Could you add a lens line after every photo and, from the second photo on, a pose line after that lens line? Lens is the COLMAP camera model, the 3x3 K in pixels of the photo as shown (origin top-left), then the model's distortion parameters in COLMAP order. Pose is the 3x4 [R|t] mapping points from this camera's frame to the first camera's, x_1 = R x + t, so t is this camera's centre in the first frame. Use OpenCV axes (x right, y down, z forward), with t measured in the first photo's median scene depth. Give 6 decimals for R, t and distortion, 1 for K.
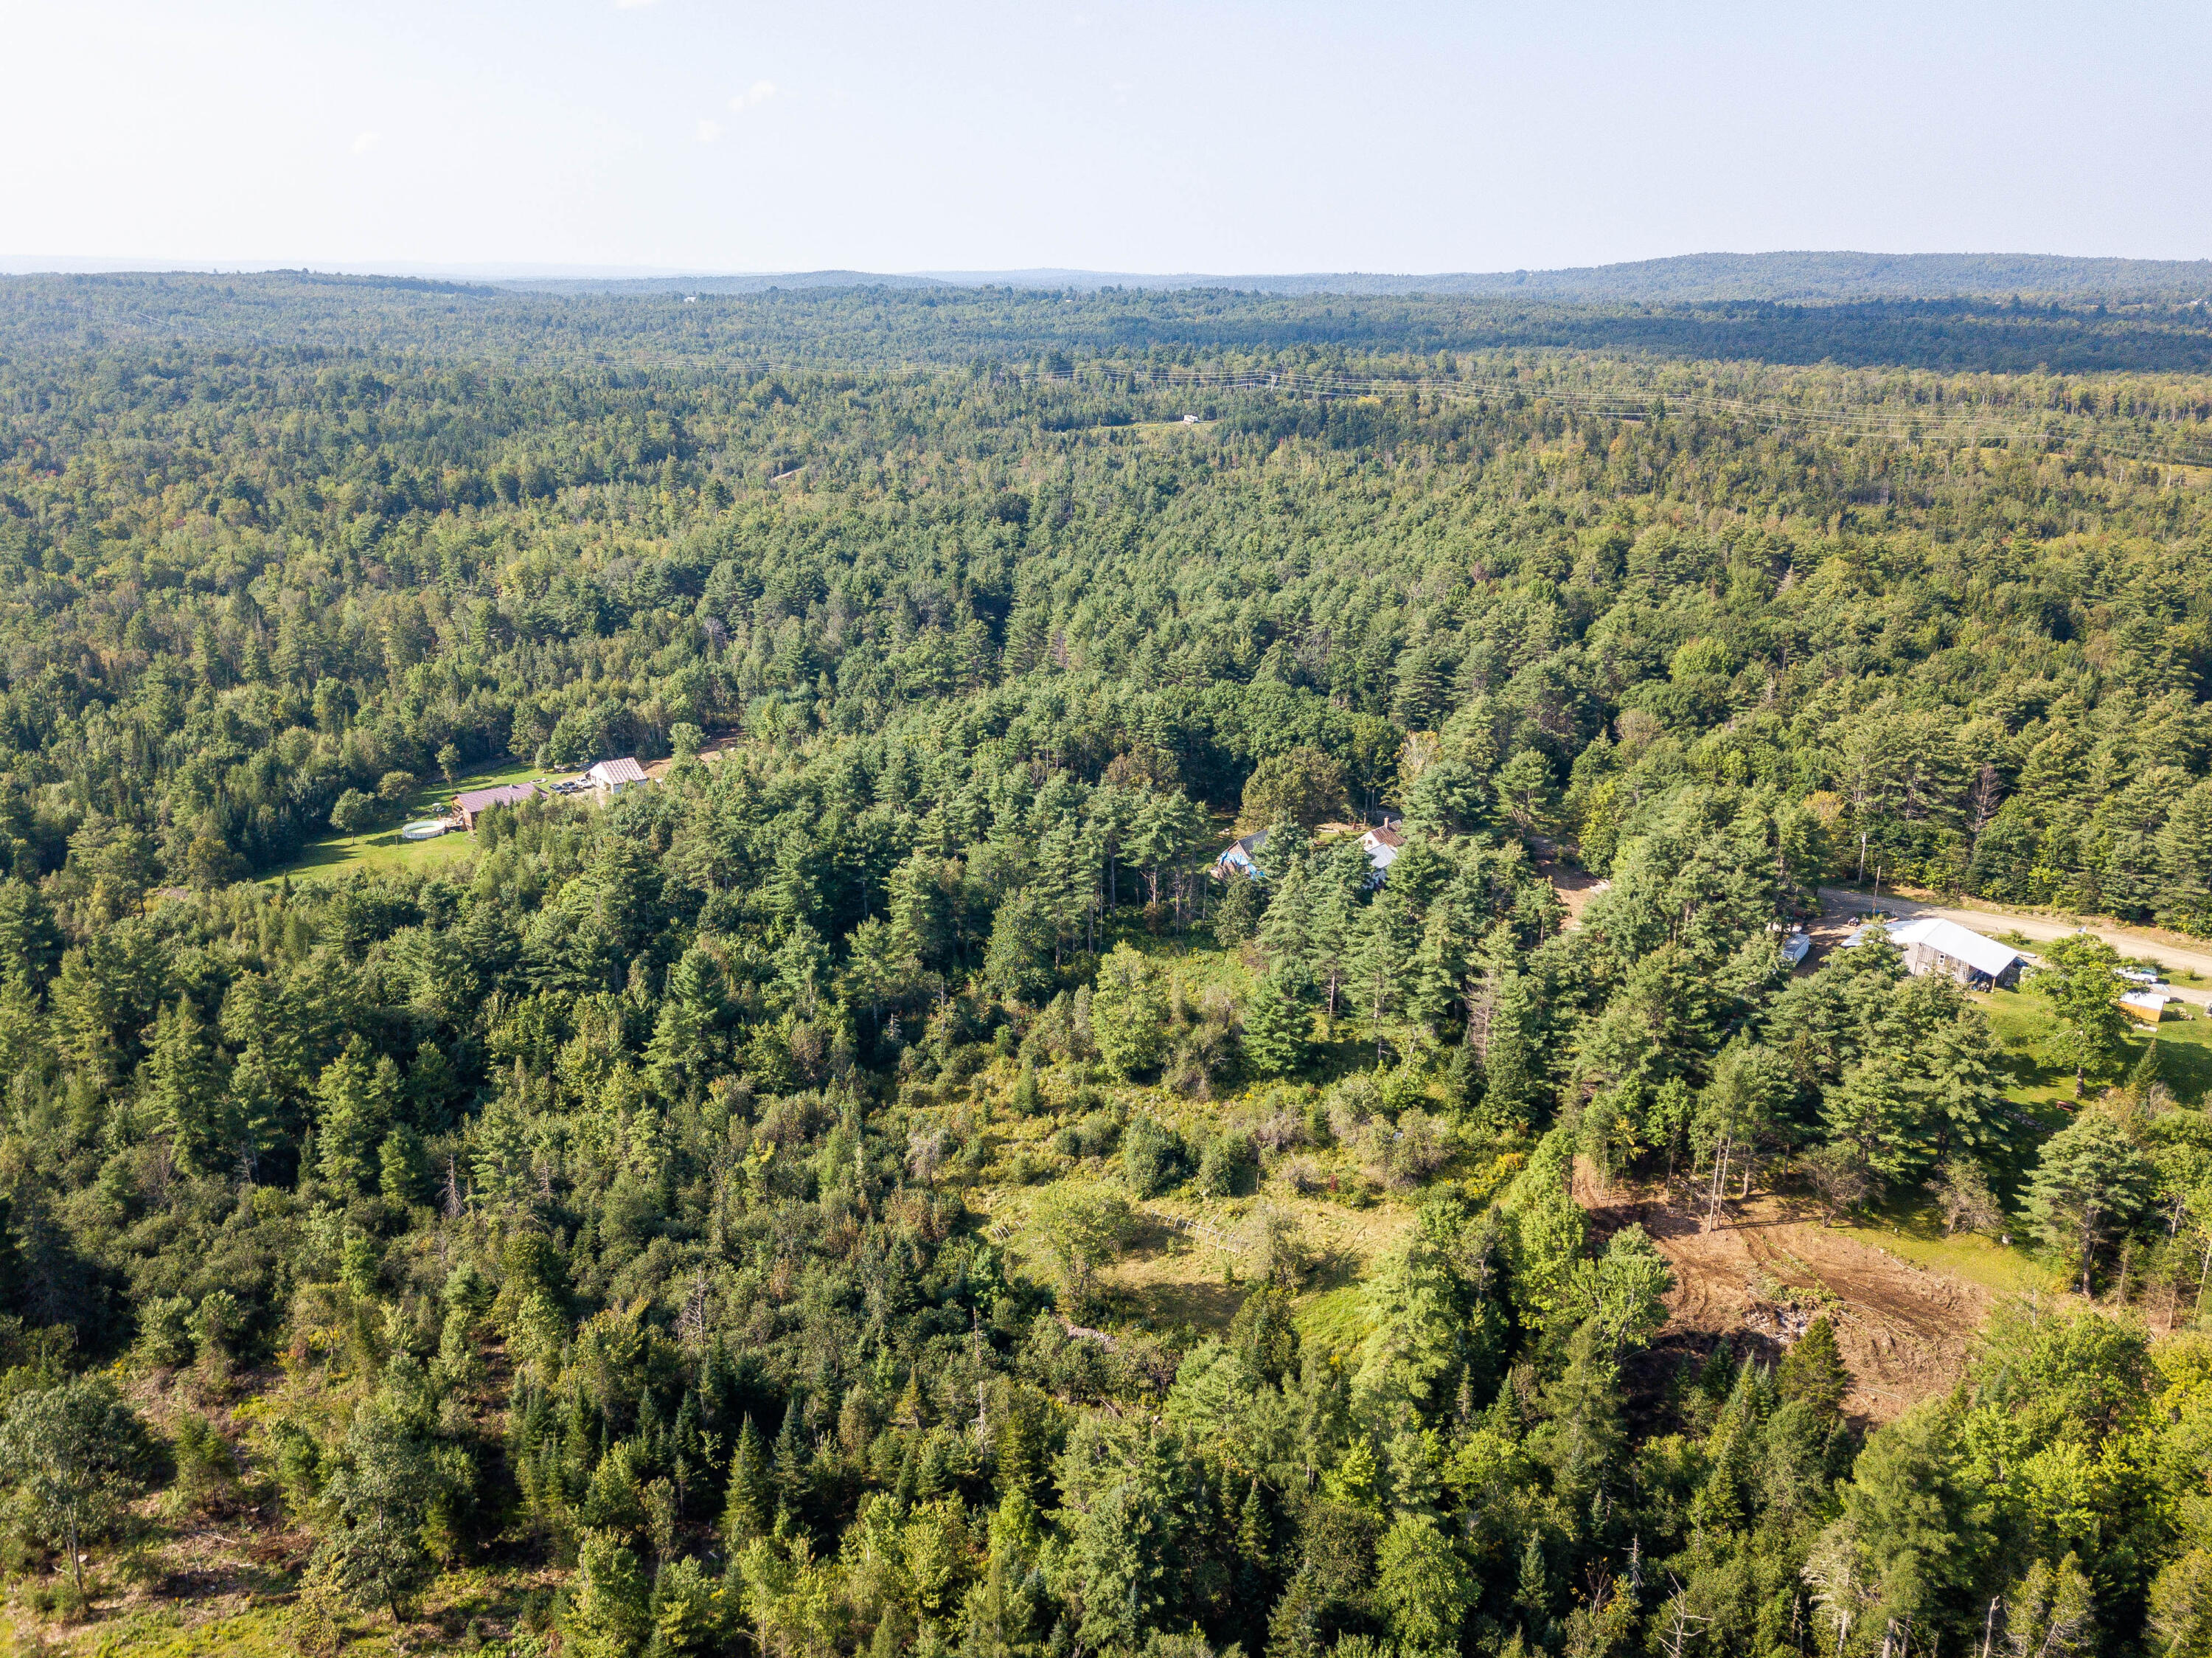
lens RADIAL K [[1743.7, 0, 1106.0], [0, 1743.7, 829.0], [0, 0, 1]] dist [0.023261, 0.011228]
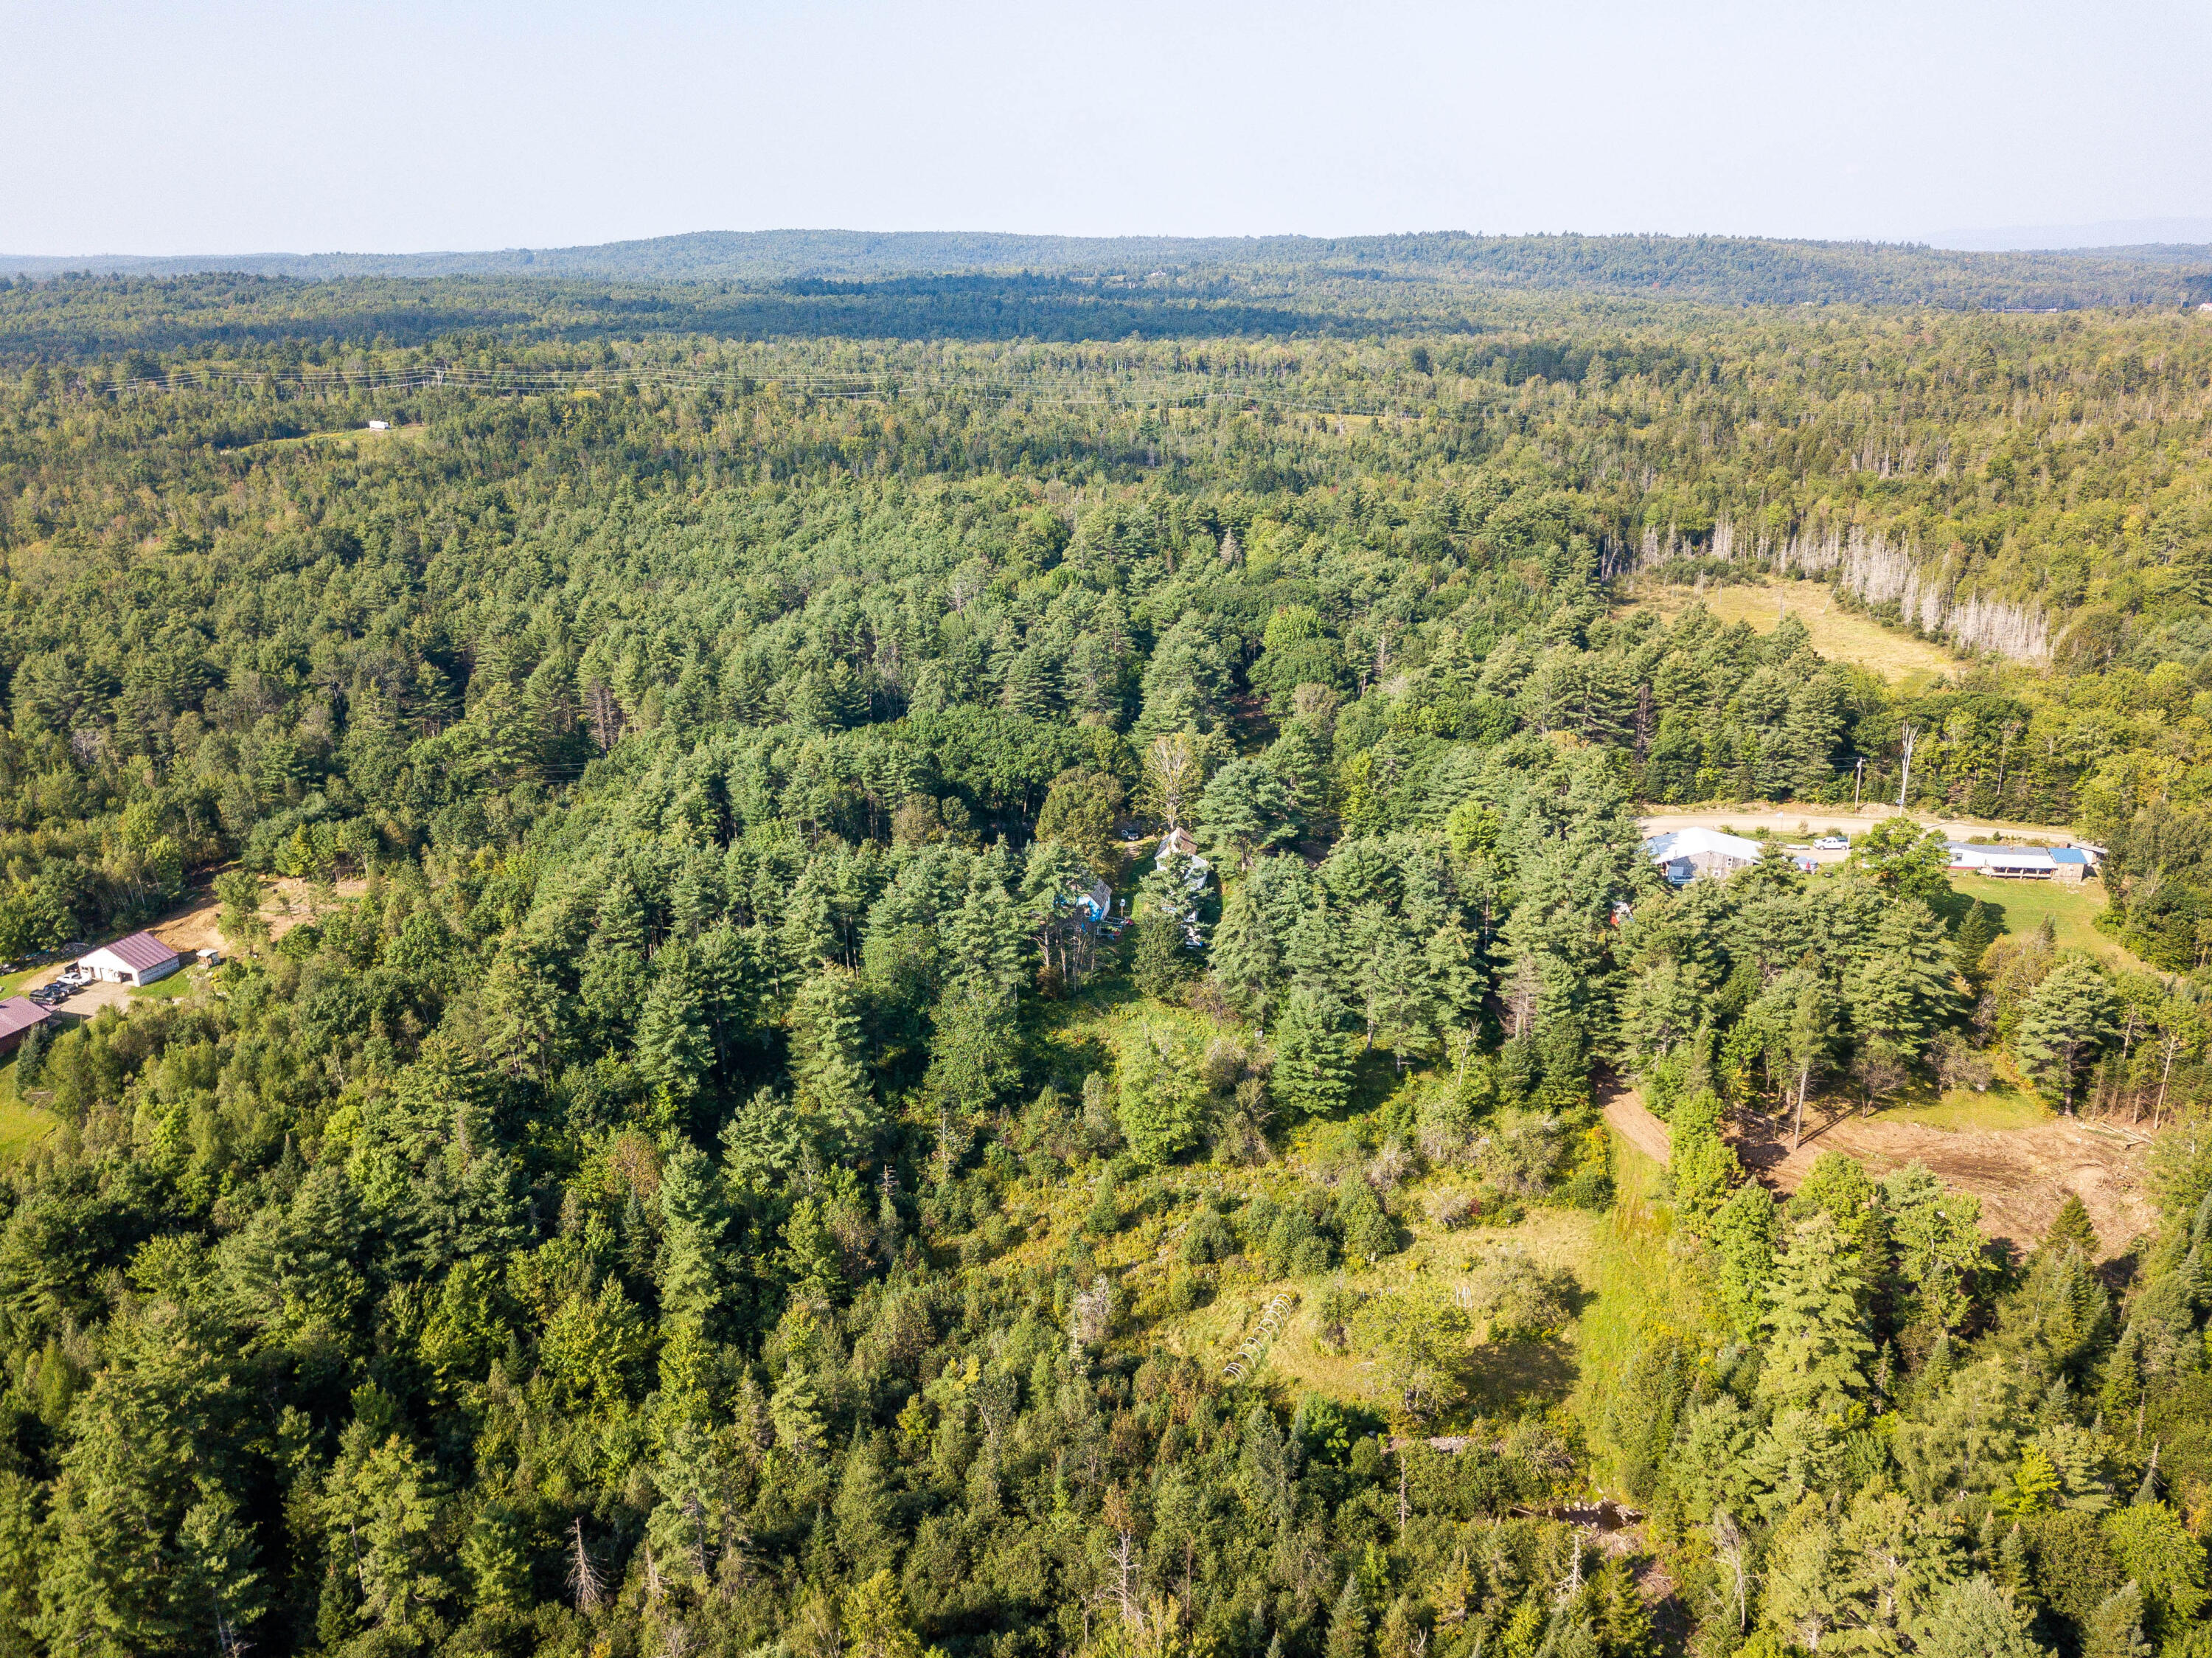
lens RADIAL K [[1743.7, 0, 1106.0], [0, 1743.7, 829.0], [0, 0, 1]] dist [0.023261, 0.011228]
pose [[0.851389, -0.179852, 0.492737, -0.378830], [0.174108, 0.983019, 0.057970, -0.074574], [-0.494796, 0.036434, 0.868245, 0.196539]]
